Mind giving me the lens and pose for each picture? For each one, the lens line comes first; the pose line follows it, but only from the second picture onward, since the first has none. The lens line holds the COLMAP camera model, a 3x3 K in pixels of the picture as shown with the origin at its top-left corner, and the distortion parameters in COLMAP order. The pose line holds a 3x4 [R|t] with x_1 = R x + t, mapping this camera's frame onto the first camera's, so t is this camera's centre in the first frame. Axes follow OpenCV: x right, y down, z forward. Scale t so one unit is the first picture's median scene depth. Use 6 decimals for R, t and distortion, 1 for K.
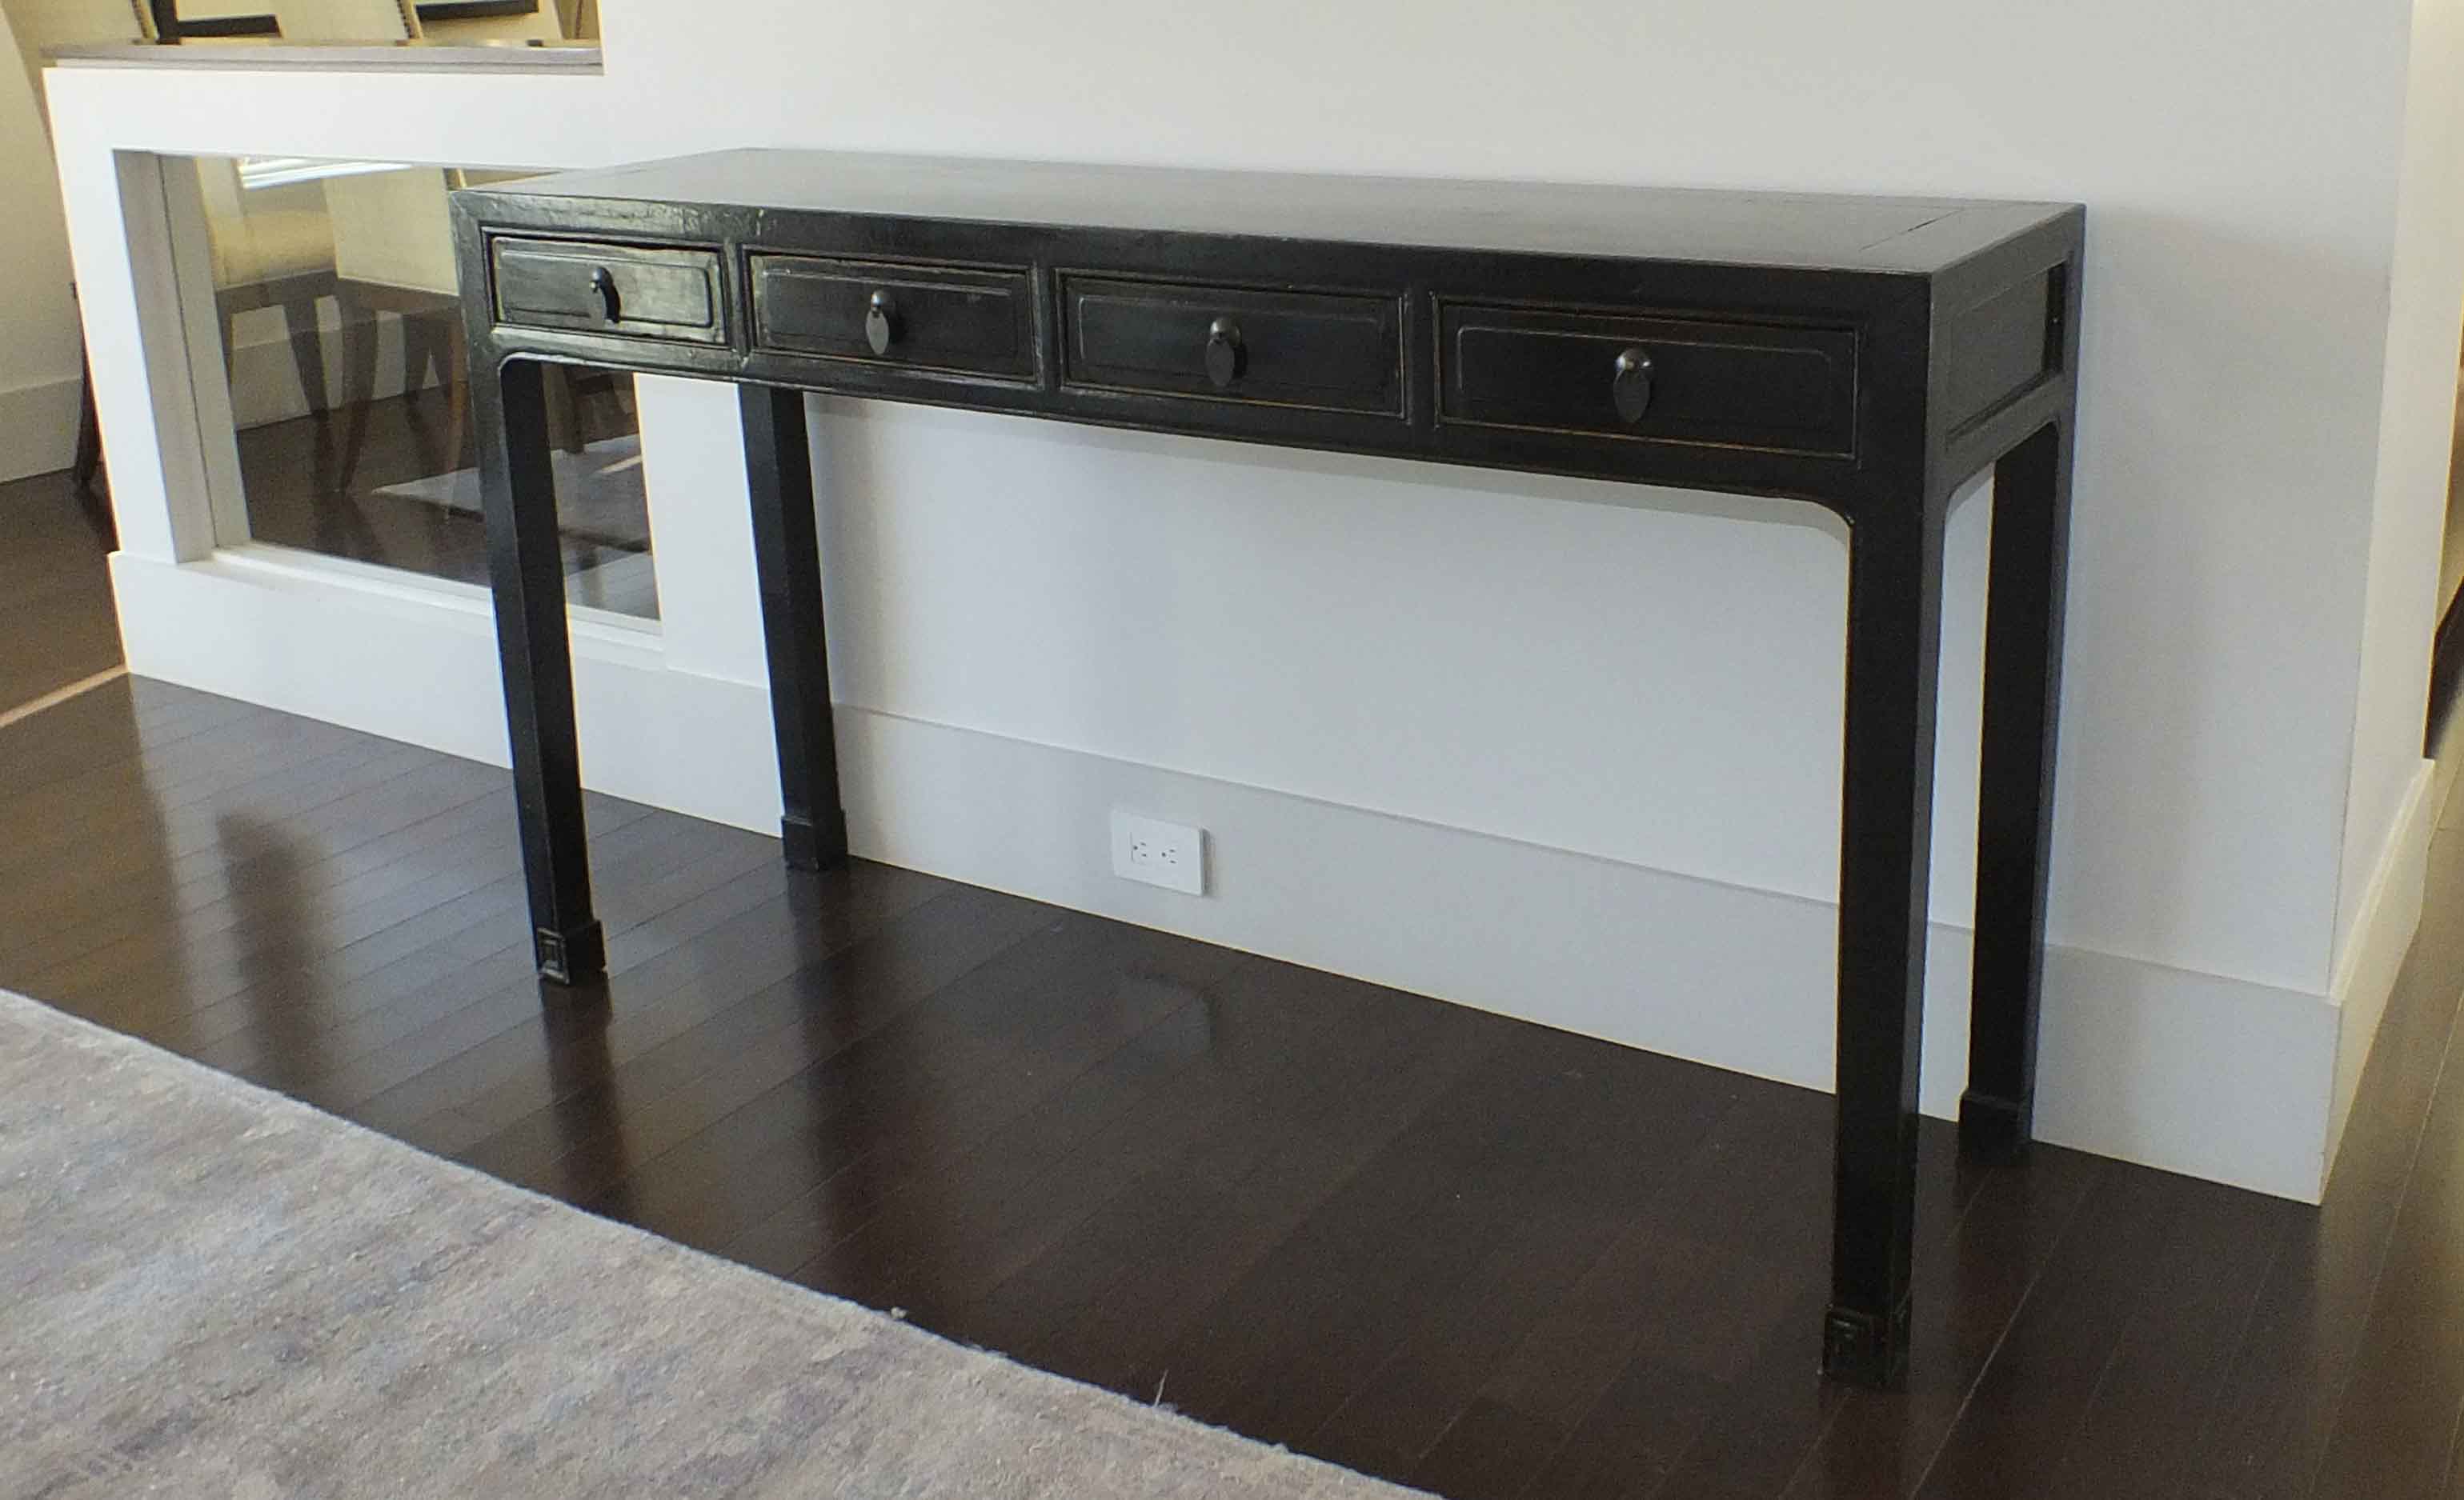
lens RADIAL K [[2328.8, 0, 1234.9], [0, 2328.8, 581.7], [0, 0, 1]] dist [0.077832, -0.196954]
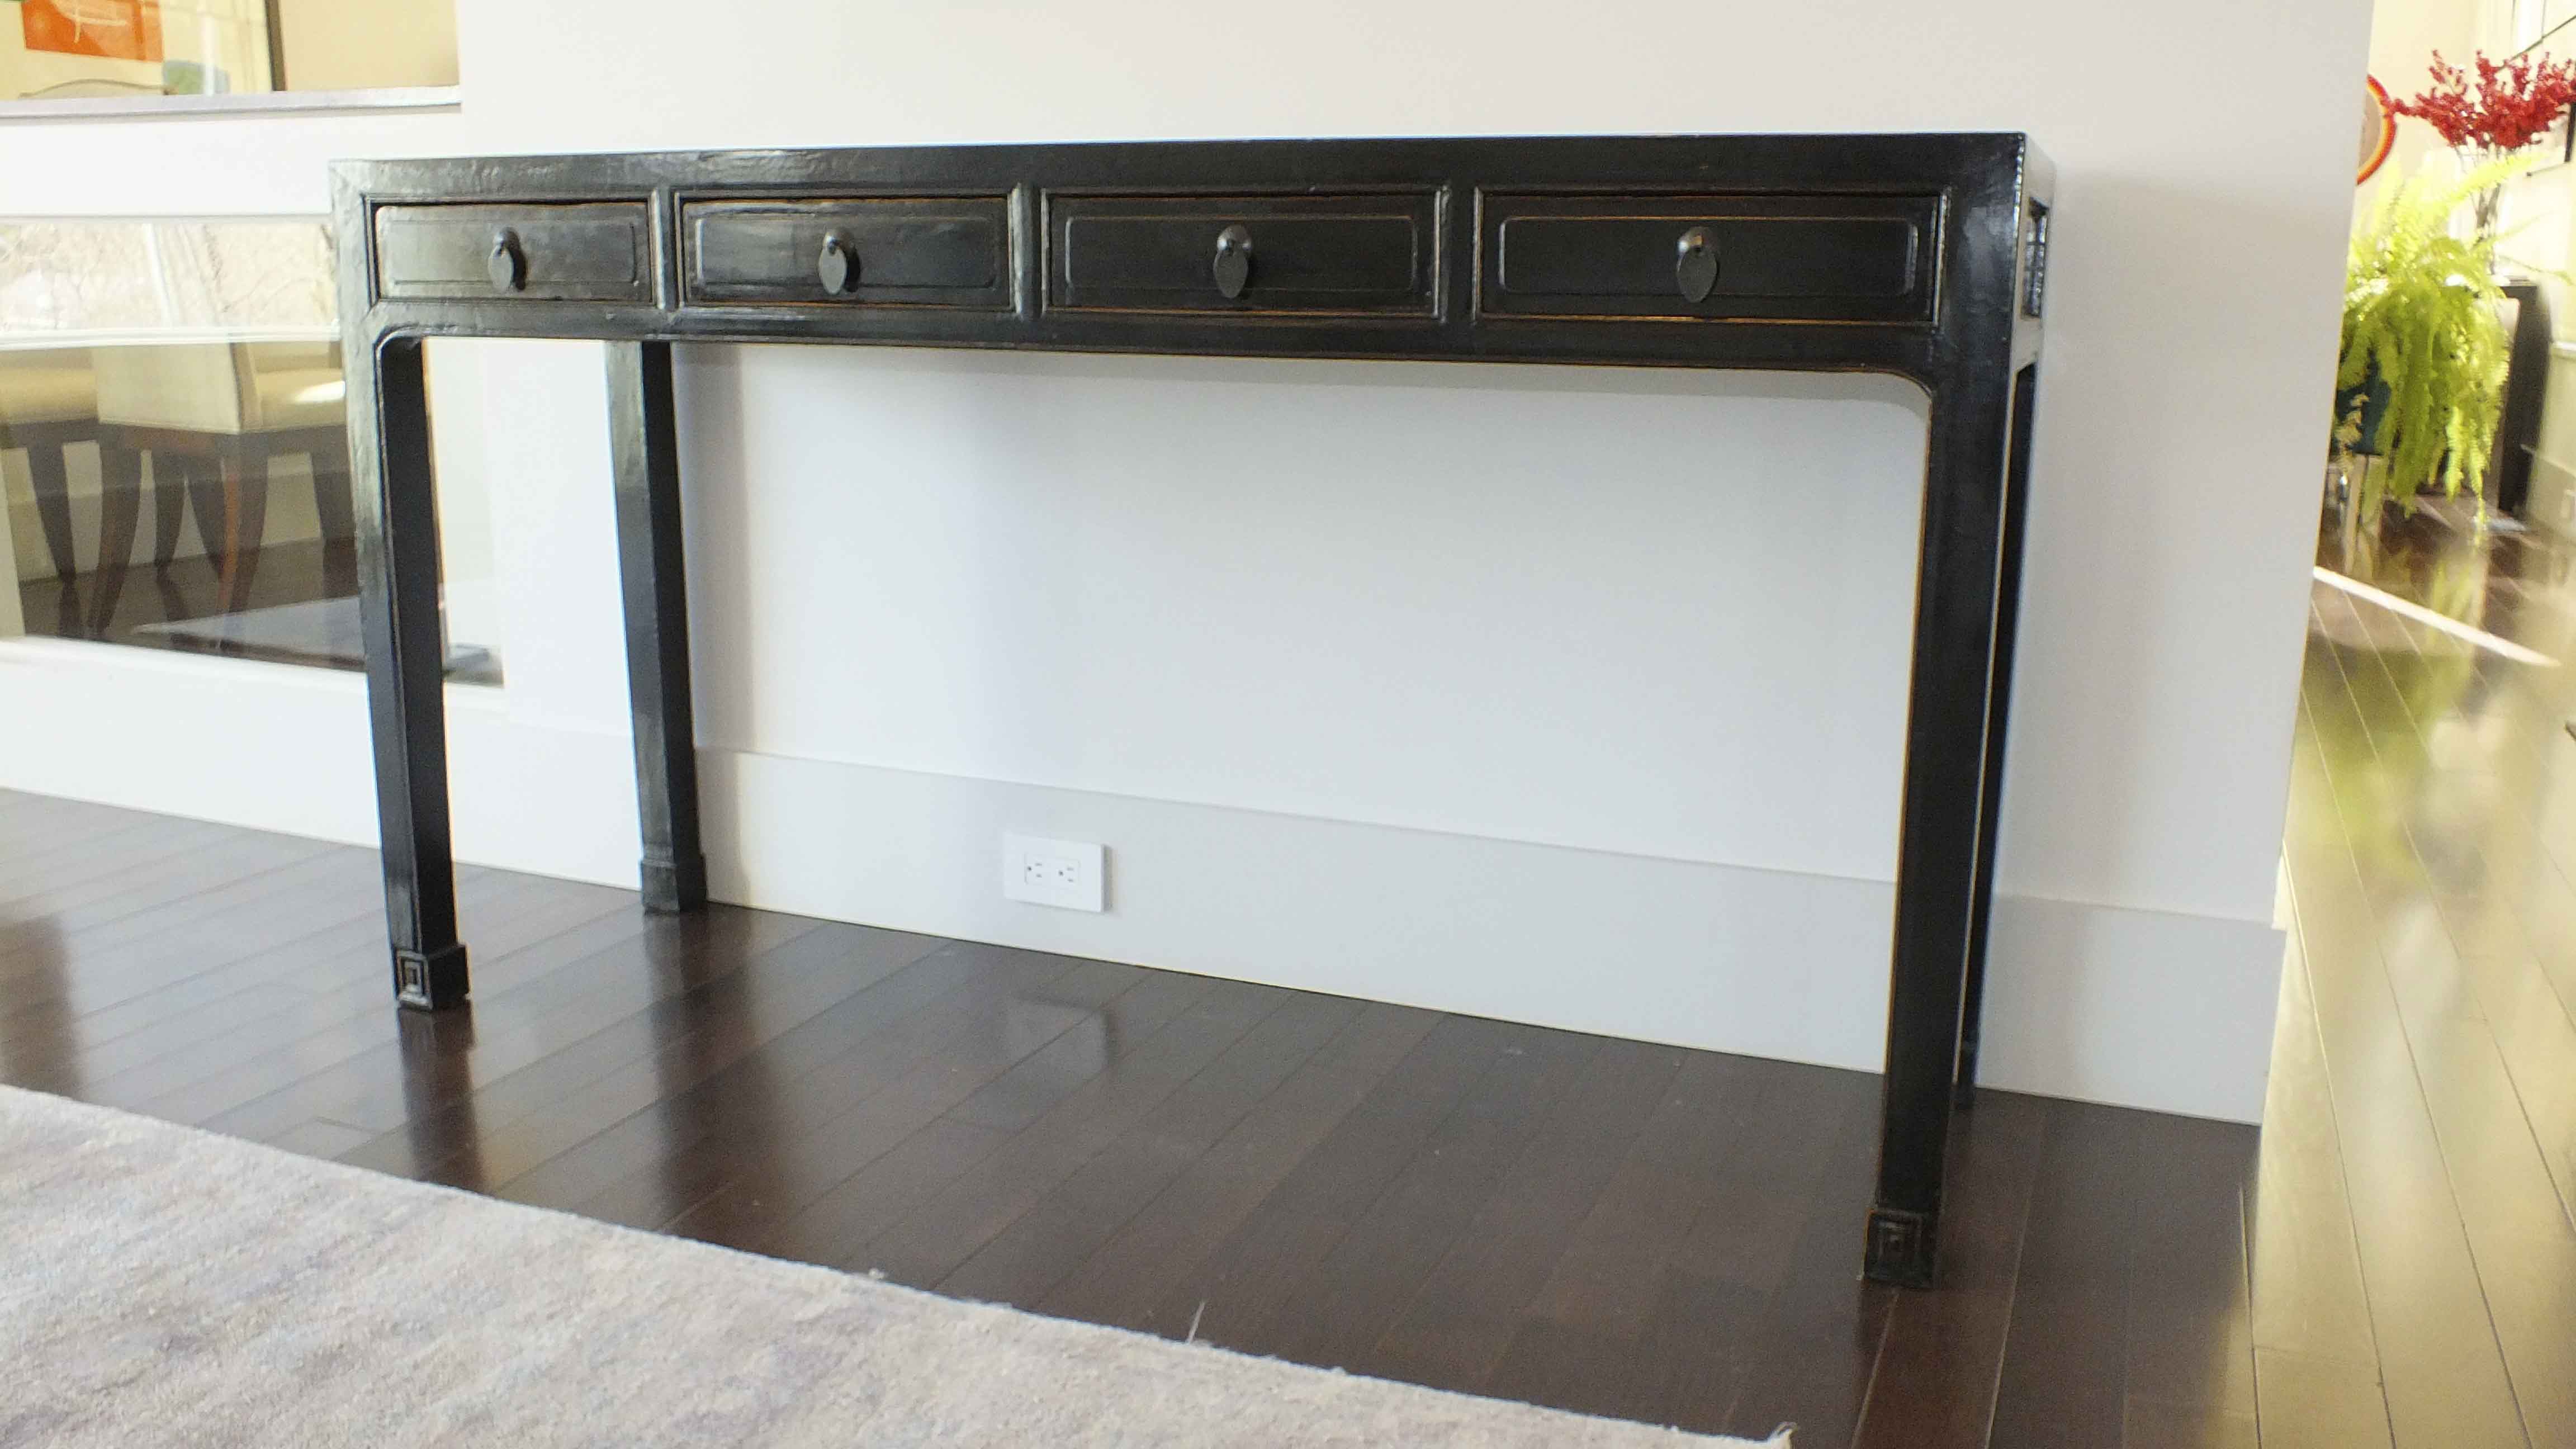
lens RADIAL K [[2070.5, 0, 1288.0], [0, 2070.5, 724.5], [0, 0, 1]] dist [-0.001869, 0.005945]
pose [[0.984998, 0.012545, 0.172111, -0.127876], [-0.006430, 0.999330, -0.036041, 0.122947], [-0.172448, 0.034394, 0.984418, 0.156415]]
